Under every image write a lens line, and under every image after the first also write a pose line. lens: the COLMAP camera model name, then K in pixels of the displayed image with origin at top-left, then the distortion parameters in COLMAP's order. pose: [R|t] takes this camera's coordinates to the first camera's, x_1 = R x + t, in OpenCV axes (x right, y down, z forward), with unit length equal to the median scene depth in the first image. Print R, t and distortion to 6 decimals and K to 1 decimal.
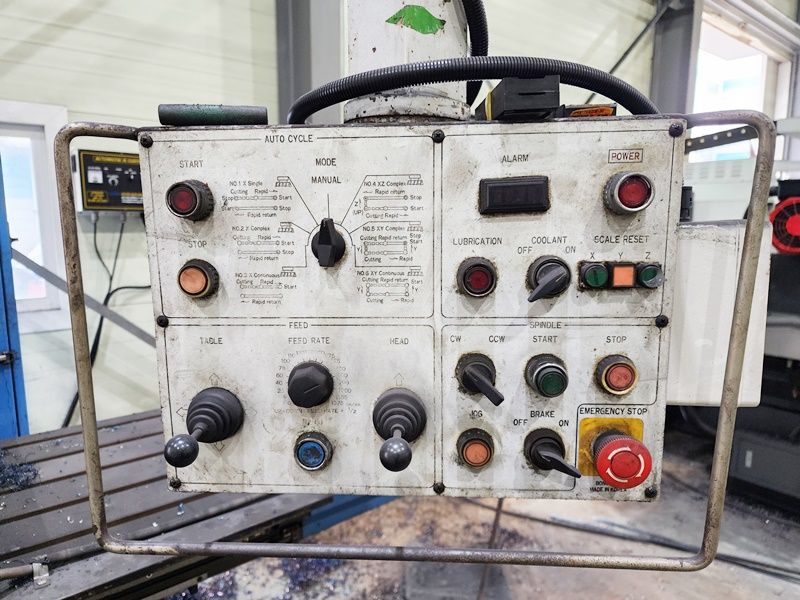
lens RADIAL K [[537.6, 0, 405.6], [0, 537.6, 300.5], [0, 0, 1]] dist [0.070818, -0.061852]
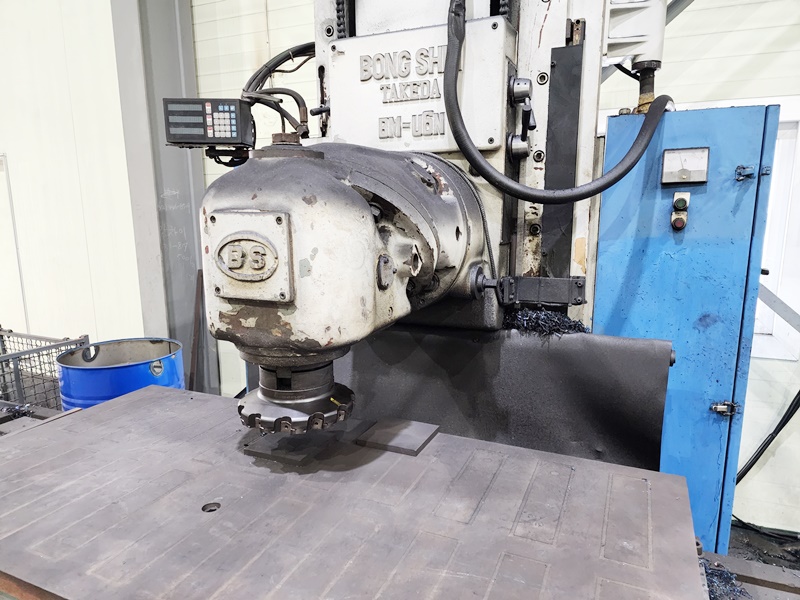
lens RADIAL K [[537.6, 0, 402.2], [0, 537.6, 309.2], [0, 0, 1]] dist [0.070818, -0.061852]
pose [[0.441853, 0.155068, -0.883584, -0.832513], [-0.125028, 0.985979, 0.110516, -0.302092], [0.888332, 0.061641, 0.455045, 0.566990]]
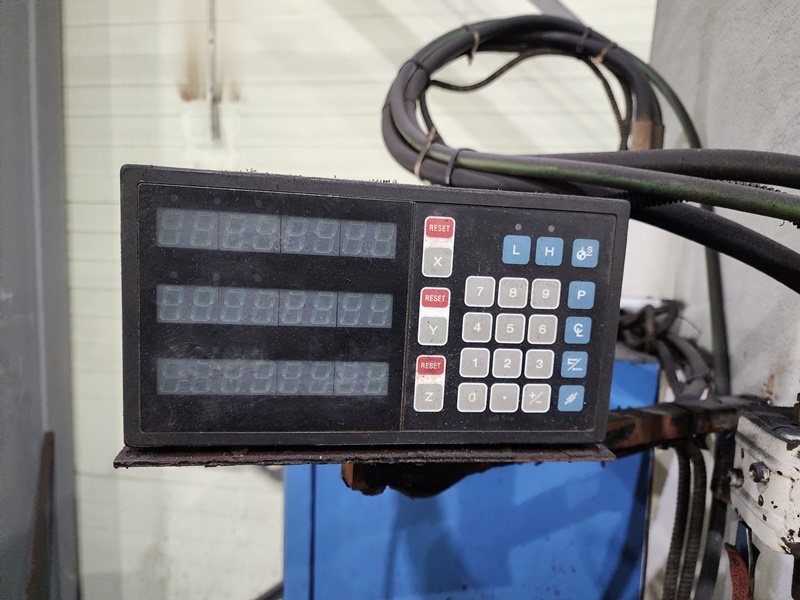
lens RADIAL K [[537.6, 0, 404.6], [0, 537.6, 304.4], [0, 0, 1]] dist [0.070818, -0.061852]
pose [[0.661809, 0.086787, -0.744632, -4.316028], [-0.137219, 0.990519, -0.006511, -0.971856], [0.737007, 0.106487, 0.667444, 0.589403]]
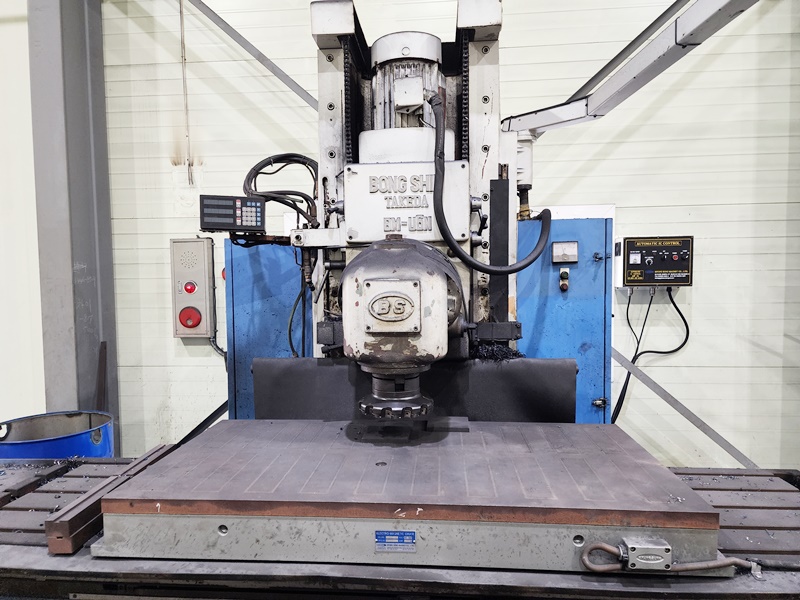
lens RADIAL K [[537.6, 0, 400.6], [0, 537.6, 304.5], [0, 0, 1]] dist [0.070818, -0.061852]
pose [[0.711794, 0.017374, -0.702173, -0.551237], [-0.086628, 0.994233, -0.063215, -0.031922], [0.697025, 0.105824, 0.709195, -1.199268]]
